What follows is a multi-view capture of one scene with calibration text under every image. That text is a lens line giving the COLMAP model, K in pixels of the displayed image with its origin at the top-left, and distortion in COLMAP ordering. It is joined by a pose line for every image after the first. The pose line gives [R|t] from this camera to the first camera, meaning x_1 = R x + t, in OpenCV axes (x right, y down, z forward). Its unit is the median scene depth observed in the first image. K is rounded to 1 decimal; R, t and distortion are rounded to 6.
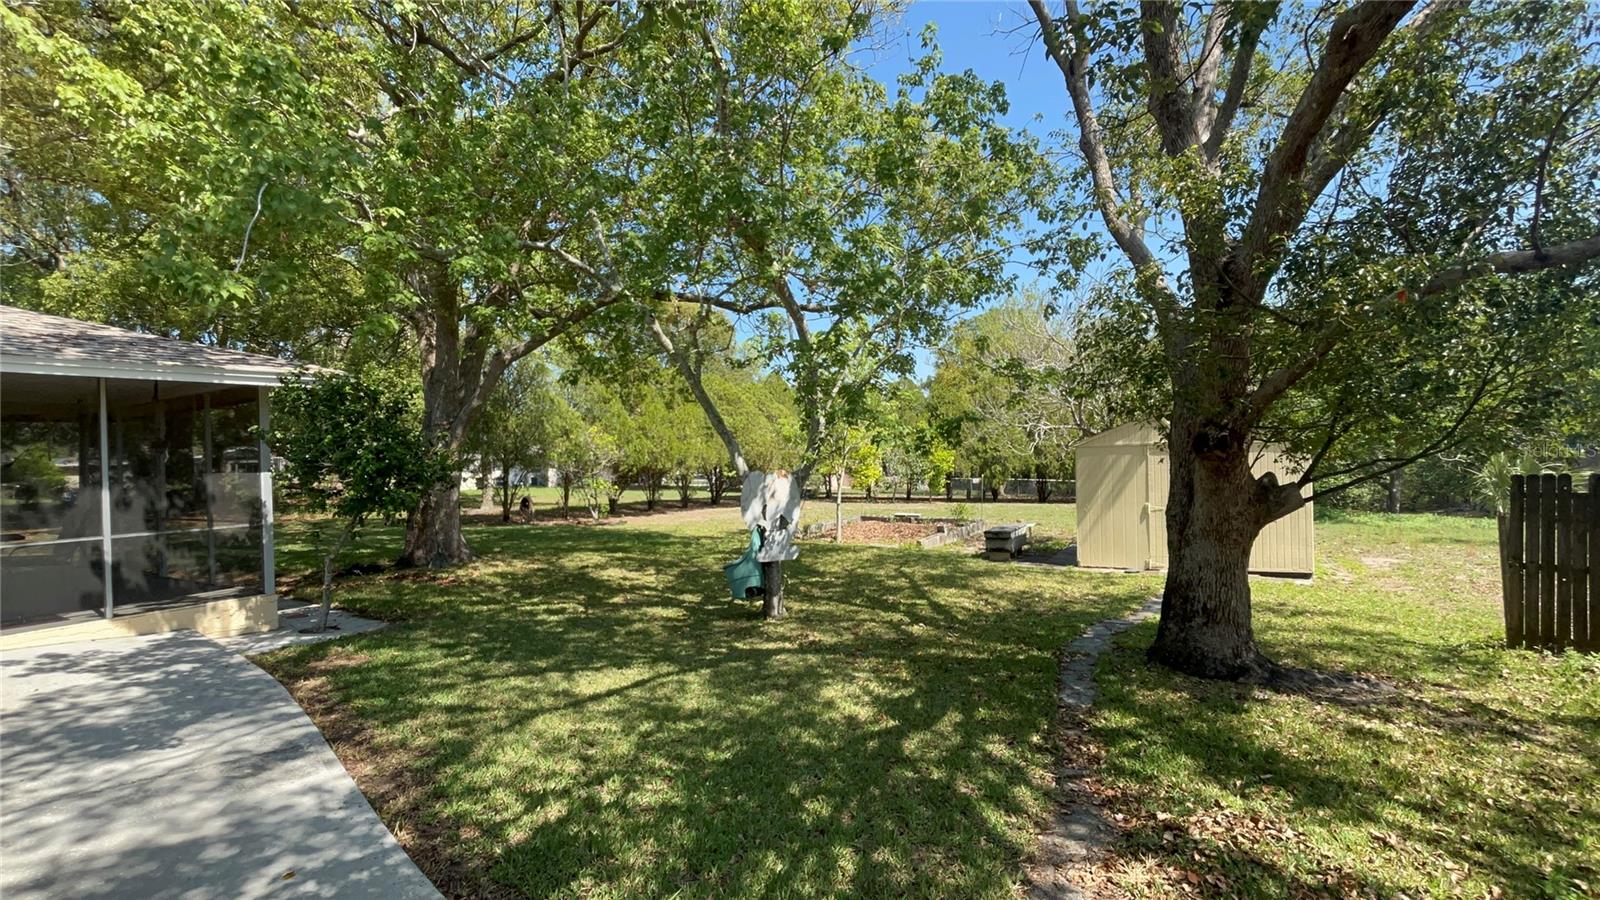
lens RADIAL K [[713.4, 0, 801.1], [0, 713.4, 453.5], [0, 0, 1]] dist [-0.003722, -0.000614]
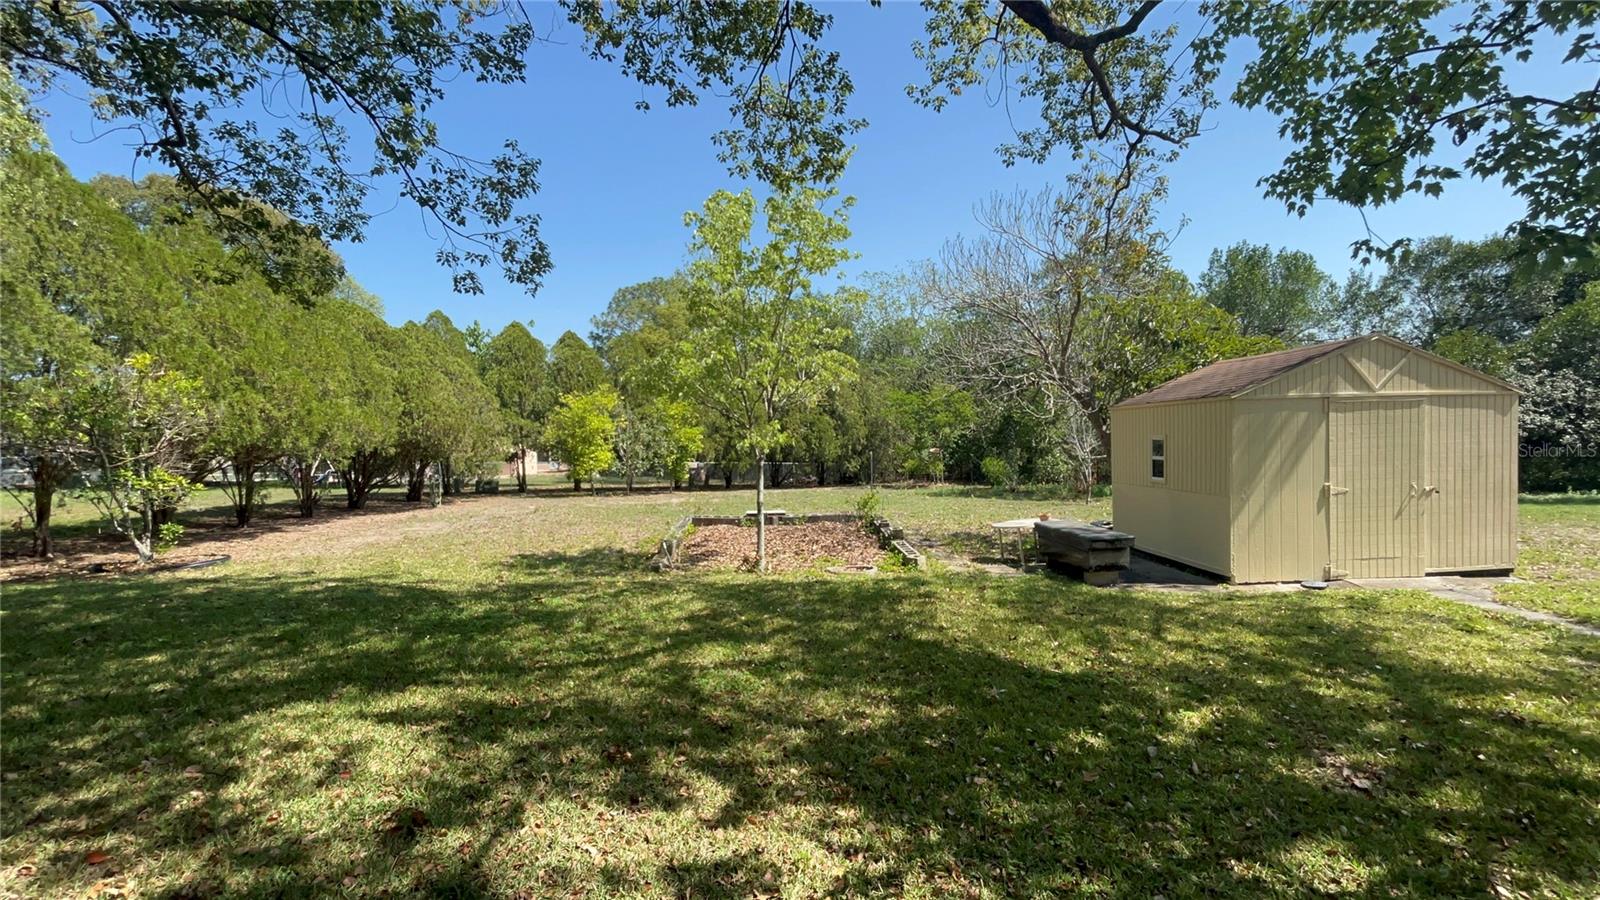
lens RADIAL K [[715.3, 0, 800.4], [0, 715.3, 426.1], [0, 0, 1]] dist [-0.002015, -0.000094]
pose [[0.854949, 0.012171, 0.518569, -0.153009], [-0.001194, 0.999768, -0.021496, 0.017150], [-0.518710, 0.017759, 0.854766, 0.359356]]
